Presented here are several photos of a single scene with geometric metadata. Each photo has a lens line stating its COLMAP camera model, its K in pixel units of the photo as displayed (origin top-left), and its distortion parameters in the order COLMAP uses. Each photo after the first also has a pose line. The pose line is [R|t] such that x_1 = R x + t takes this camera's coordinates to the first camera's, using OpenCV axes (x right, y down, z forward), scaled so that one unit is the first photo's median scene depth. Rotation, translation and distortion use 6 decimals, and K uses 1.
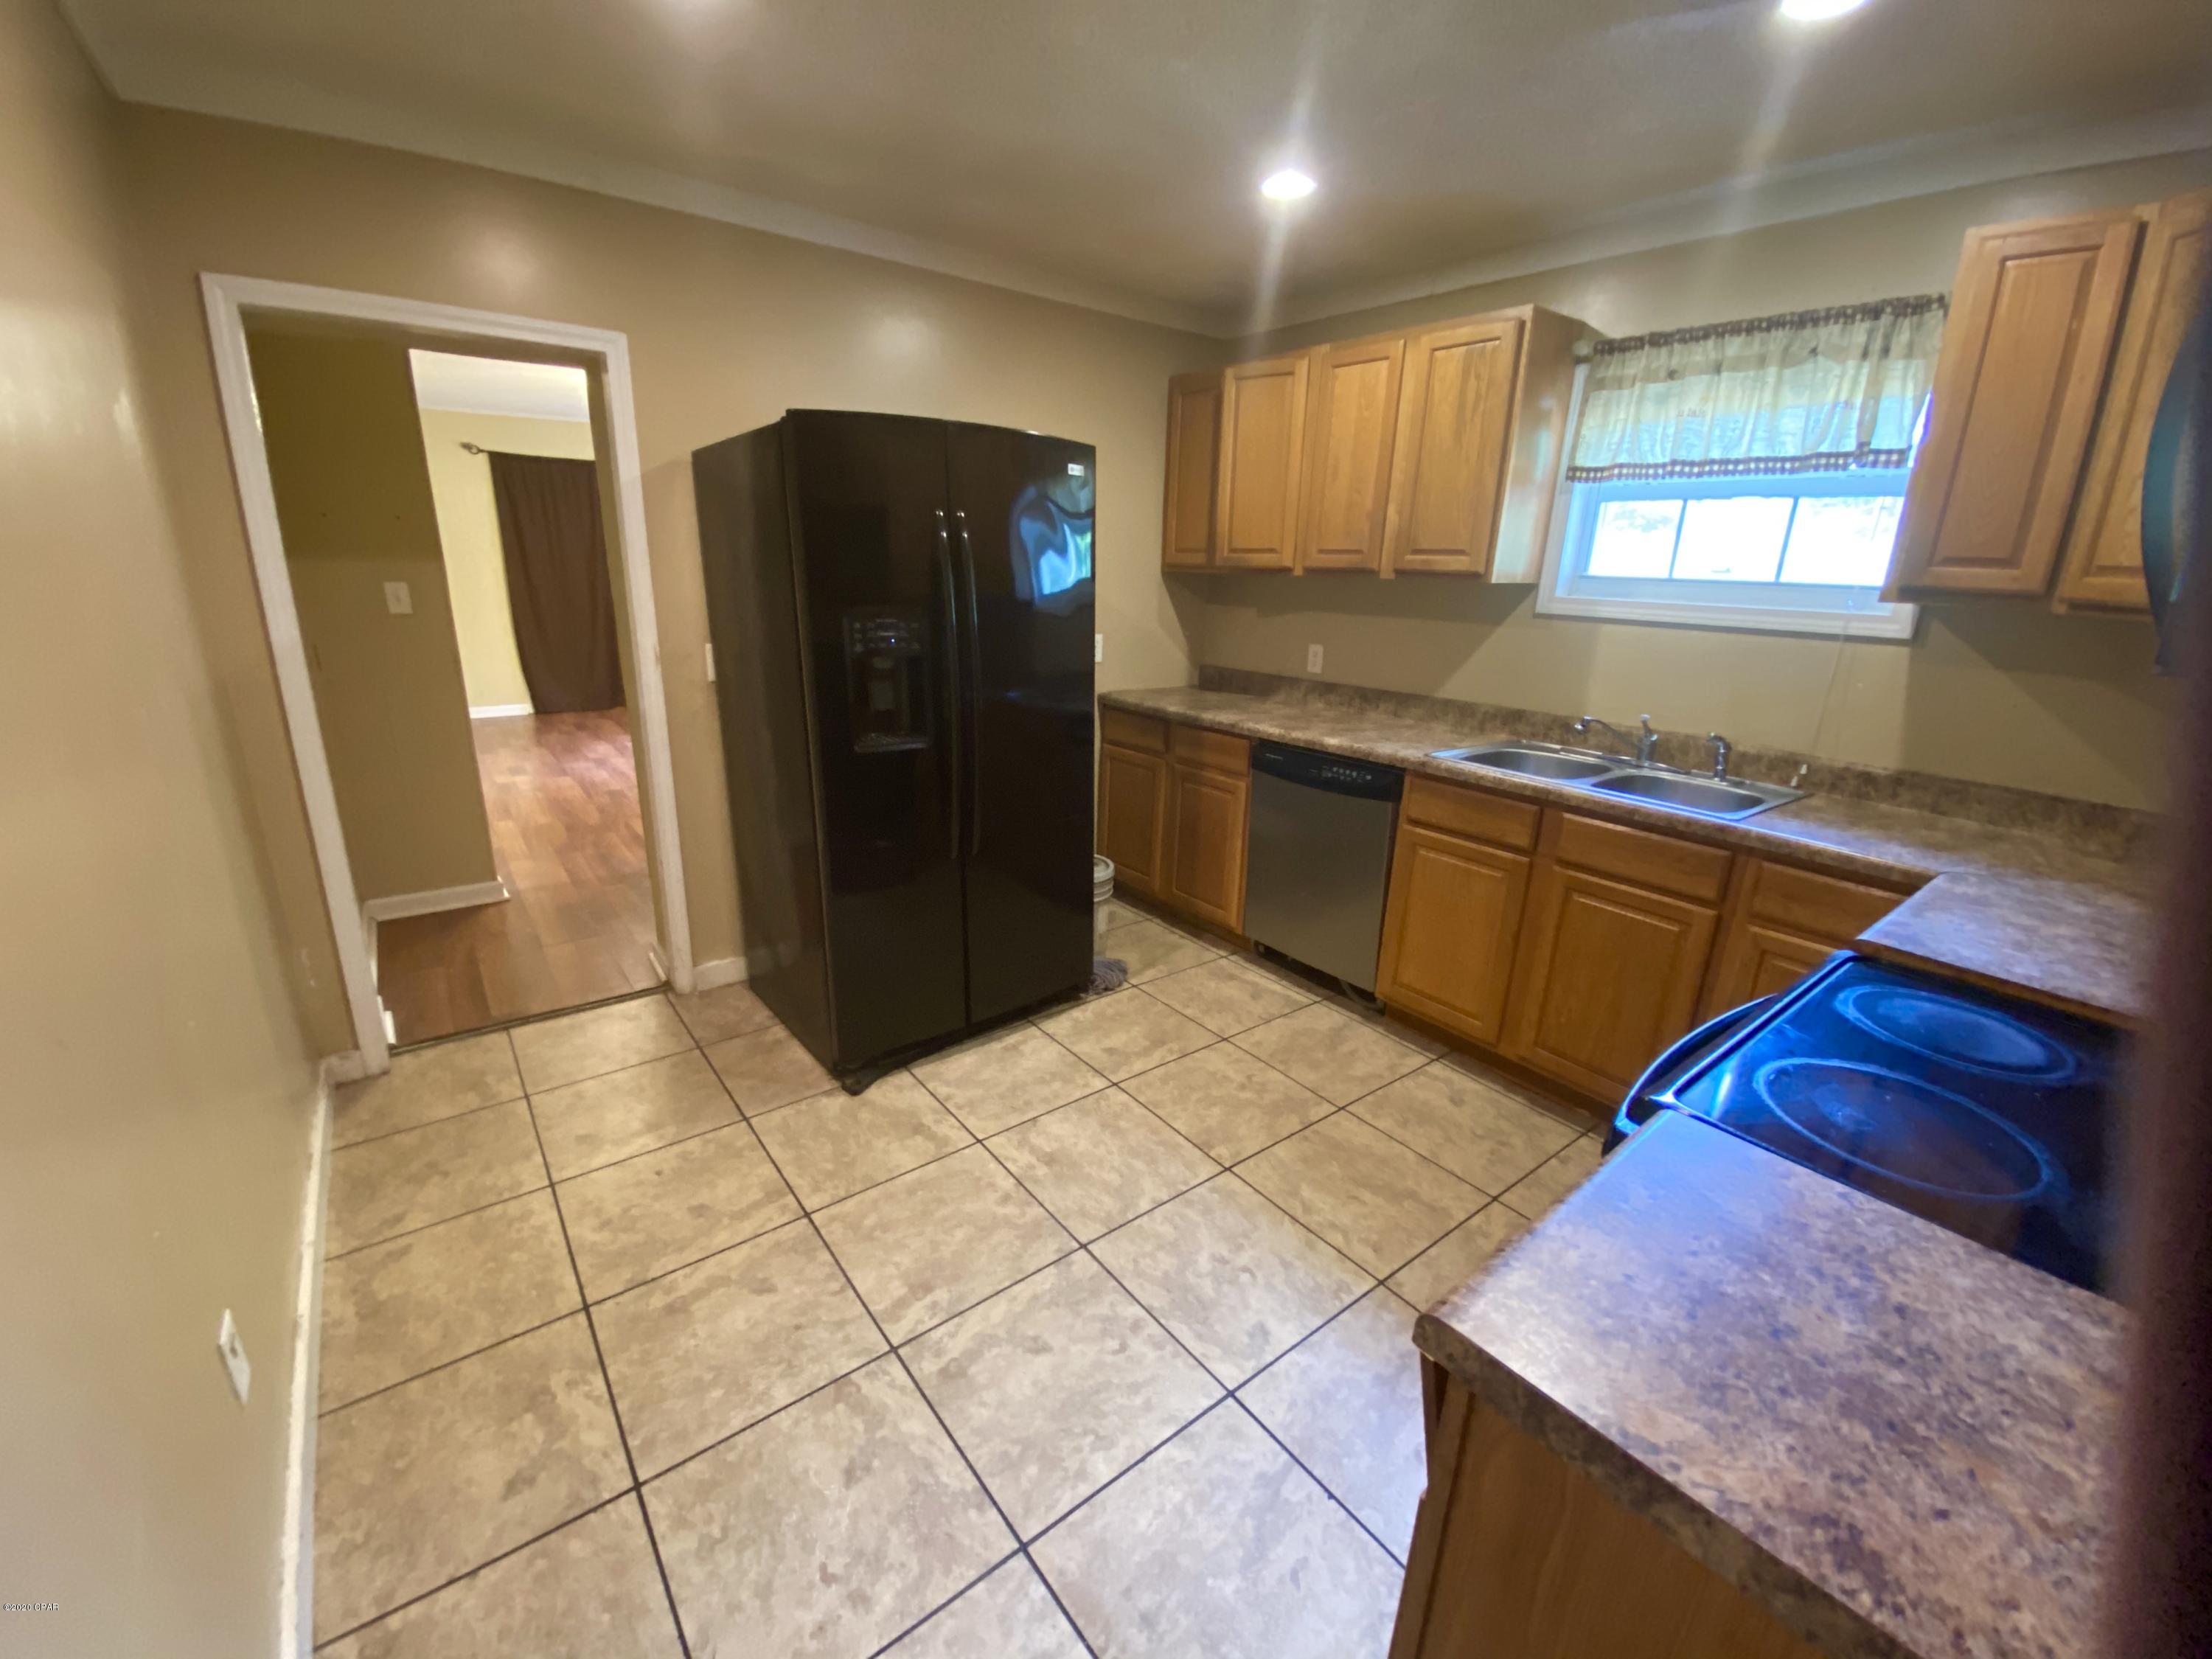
lens RADIAL K [[903.3, 0, 1100.3], [0, 903.3, 832.5], [0, 0, 1]] dist [0.019967, -0.023018]
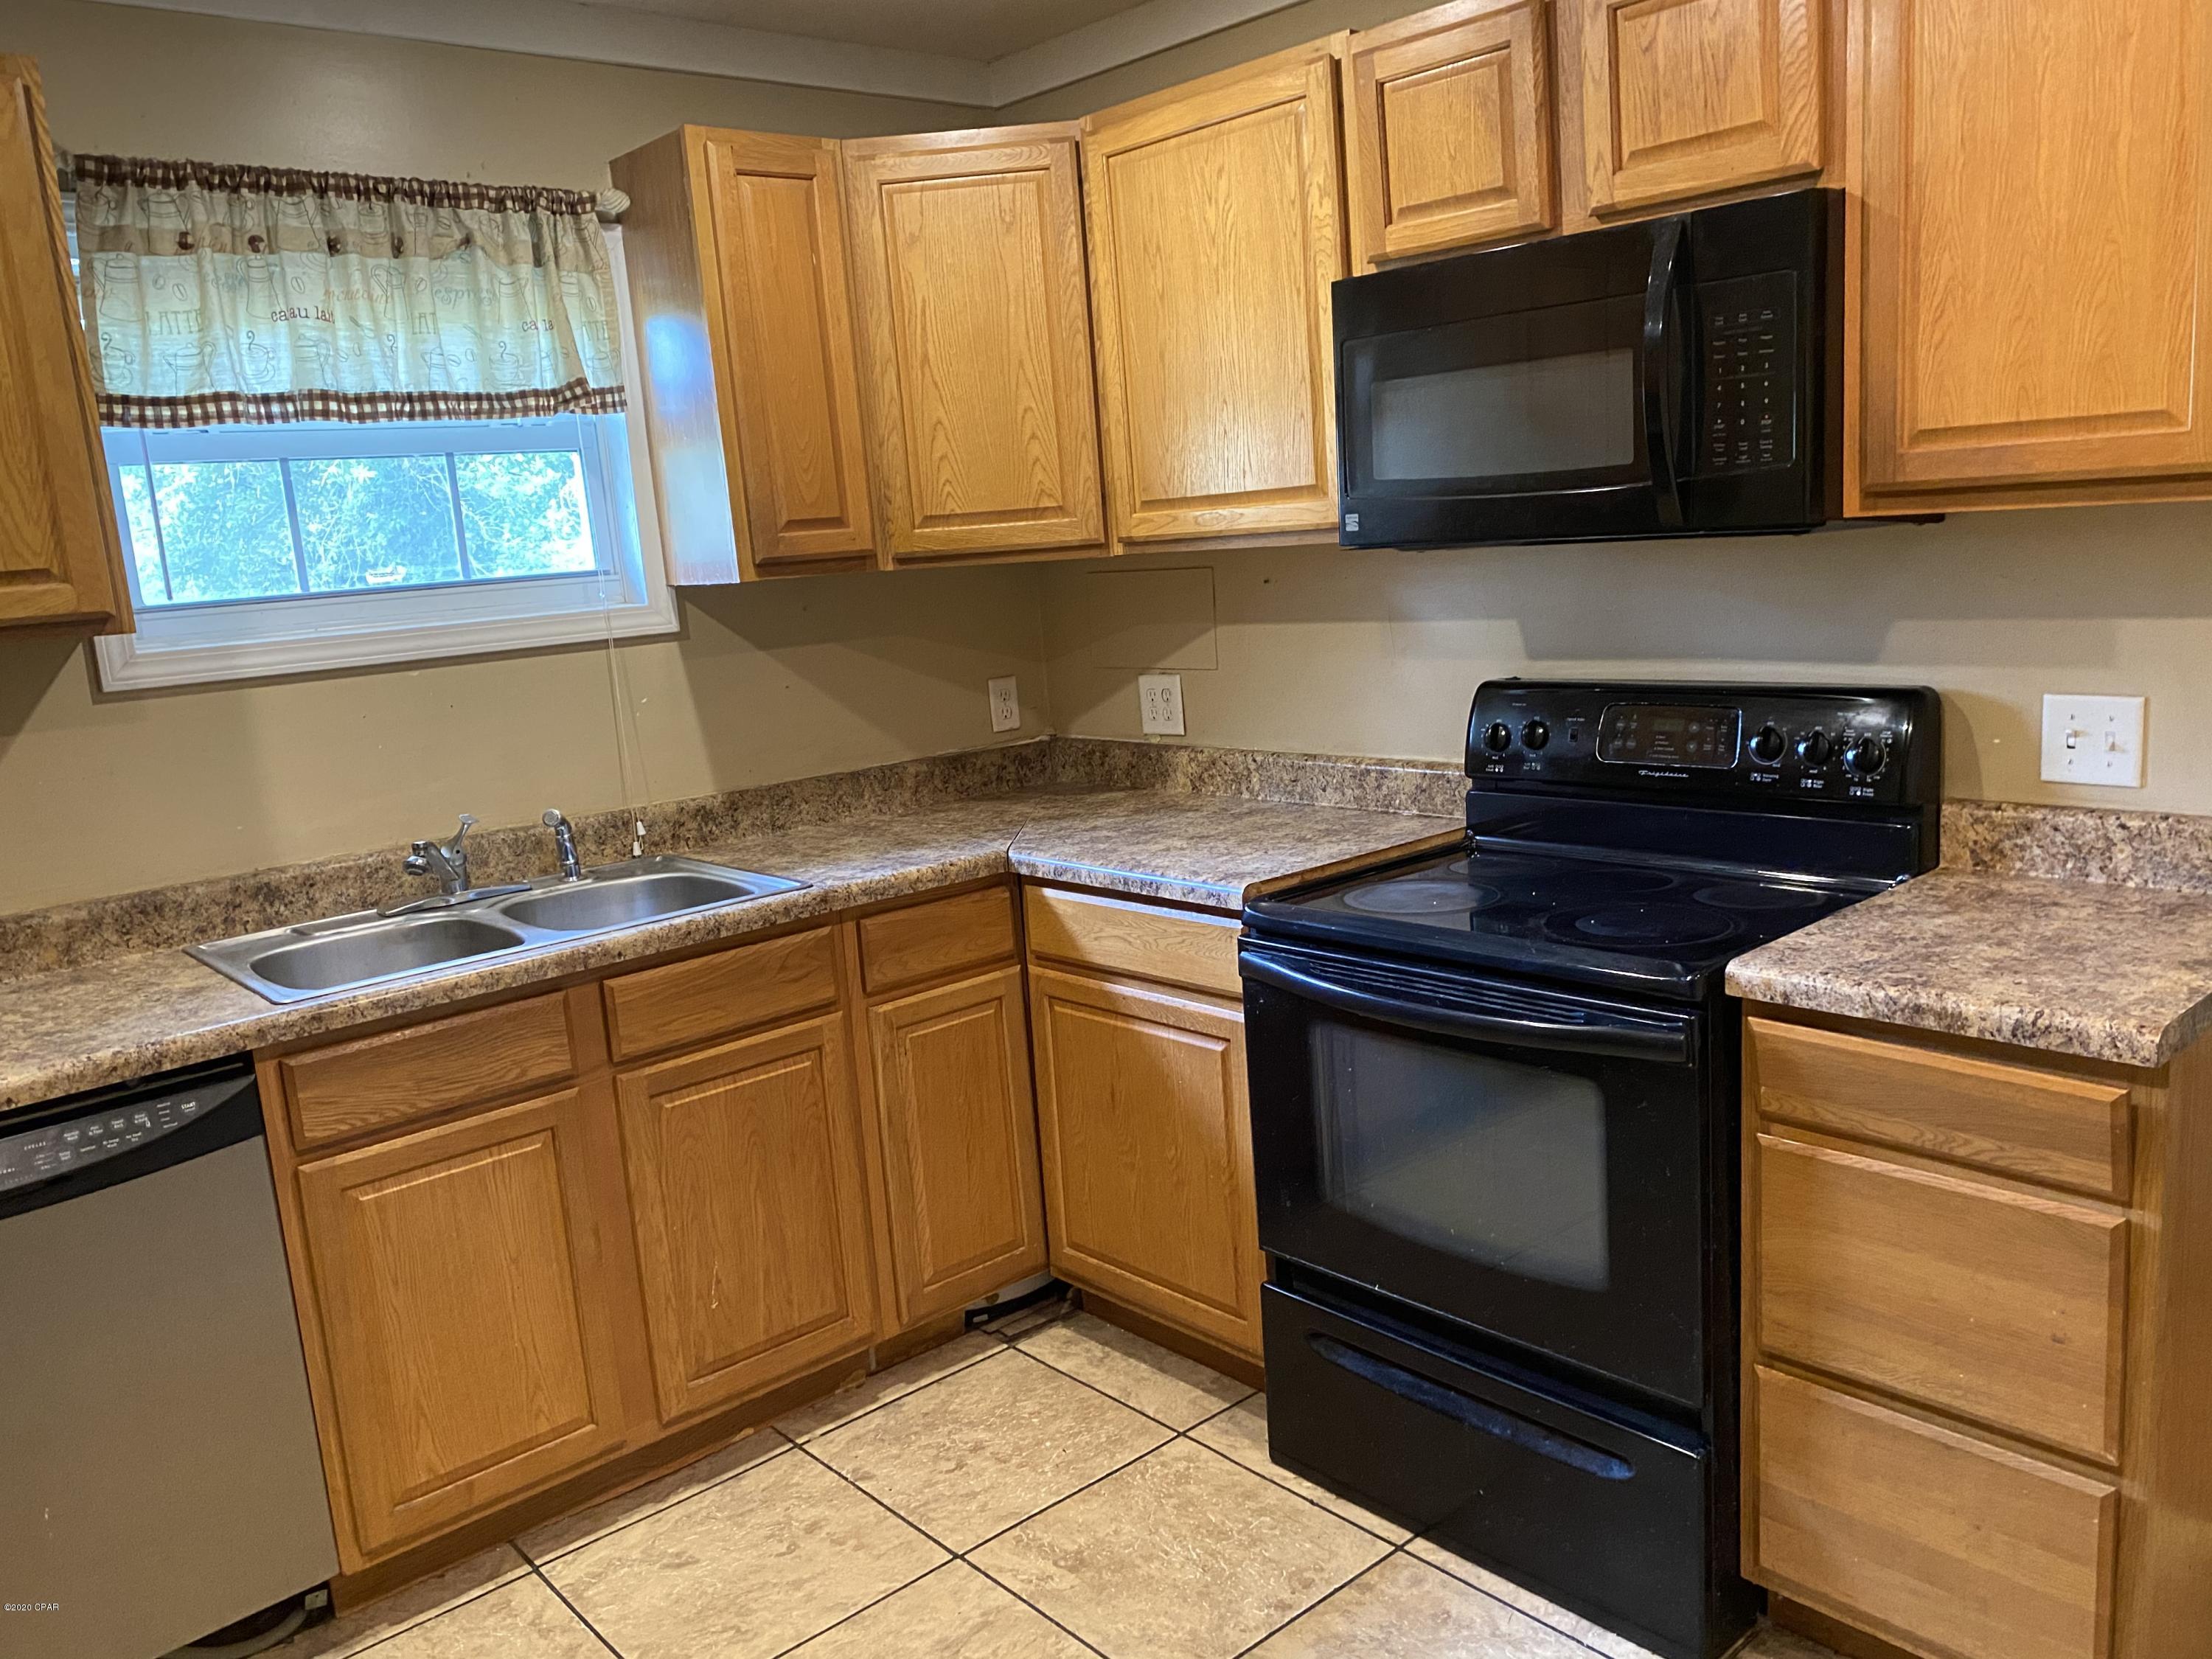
lens RADIAL K [[1695.8, 0, 1106.0], [0, 1695.8, 829.5], [0, 0, 1]] dist [-0.004564, -0.001742]
pose [[-0.069283, -0.202825, 0.976761, -0.553412], [0.356195, 0.909545, 0.214133, -0.234392], [-0.931840, 0.362753, 0.009229, 0.696151]]
